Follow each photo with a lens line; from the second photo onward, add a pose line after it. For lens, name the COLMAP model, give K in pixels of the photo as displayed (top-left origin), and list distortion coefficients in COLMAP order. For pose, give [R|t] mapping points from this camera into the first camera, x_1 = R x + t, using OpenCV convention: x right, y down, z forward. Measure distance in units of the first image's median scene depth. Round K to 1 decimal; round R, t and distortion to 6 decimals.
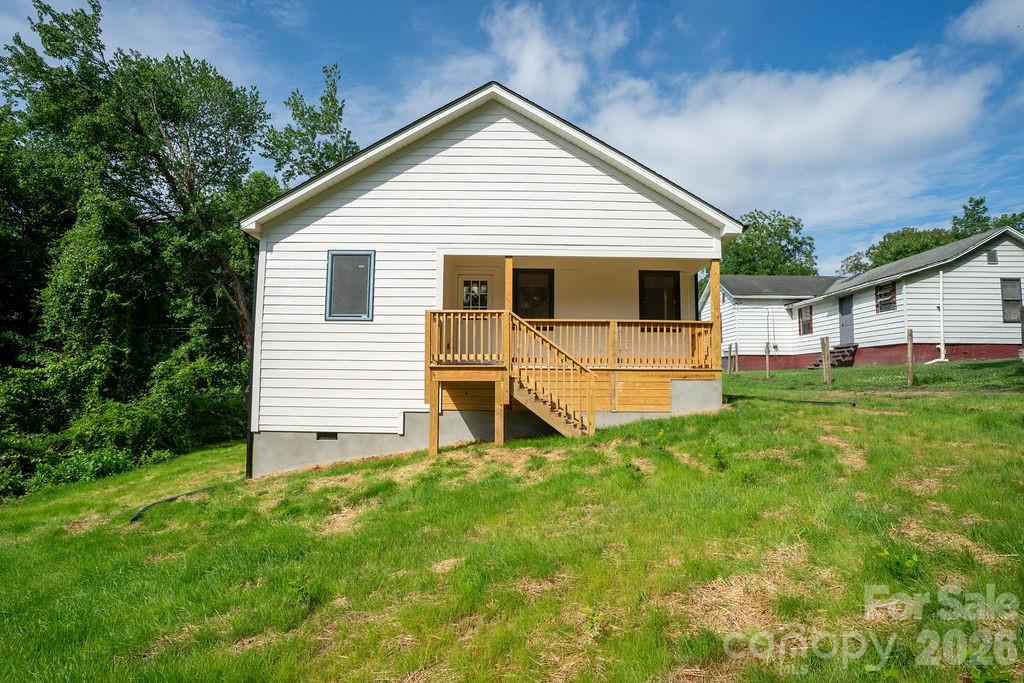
lens RADIAL K [[491.0, 0, 512.0], [0, 491.0, 341.5], [0, 0, 1]] dist [-0.062606, 0.025456]
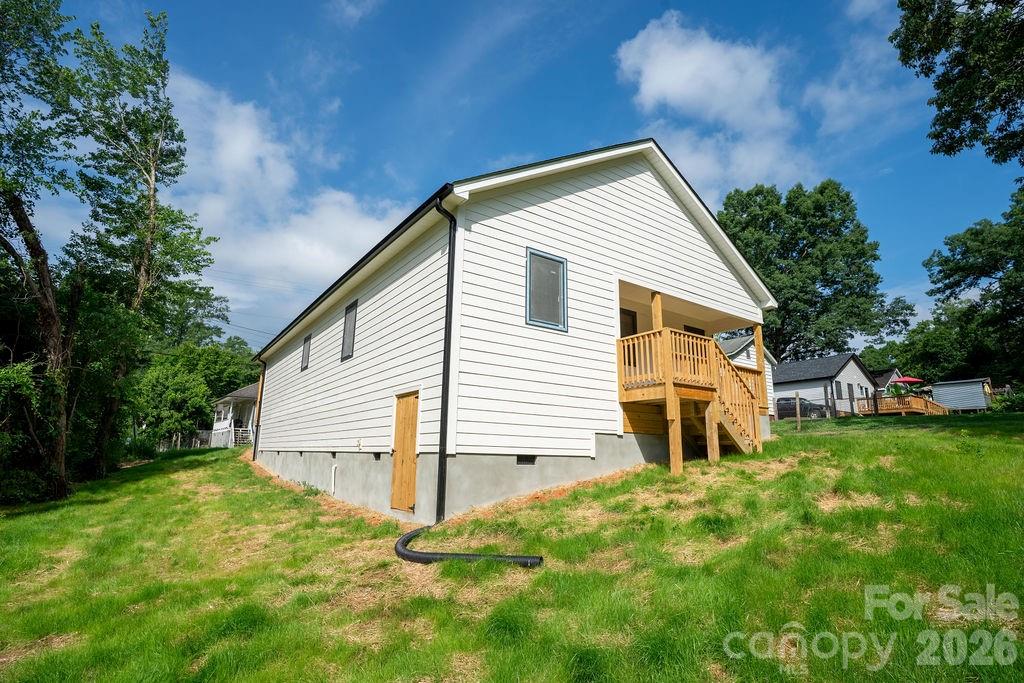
lens RADIAL K [[491.0, 0, 512.0], [0, 491.0, 341.5], [0, 0, 1]] dist [-0.062606, 0.025456]
pose [[0.831400, 0.133769, 0.539333, -0.861955], [-0.059418, 0.986428, -0.153066, 0.121462], [-0.552489, 0.095213, 0.828064, 0.292537]]
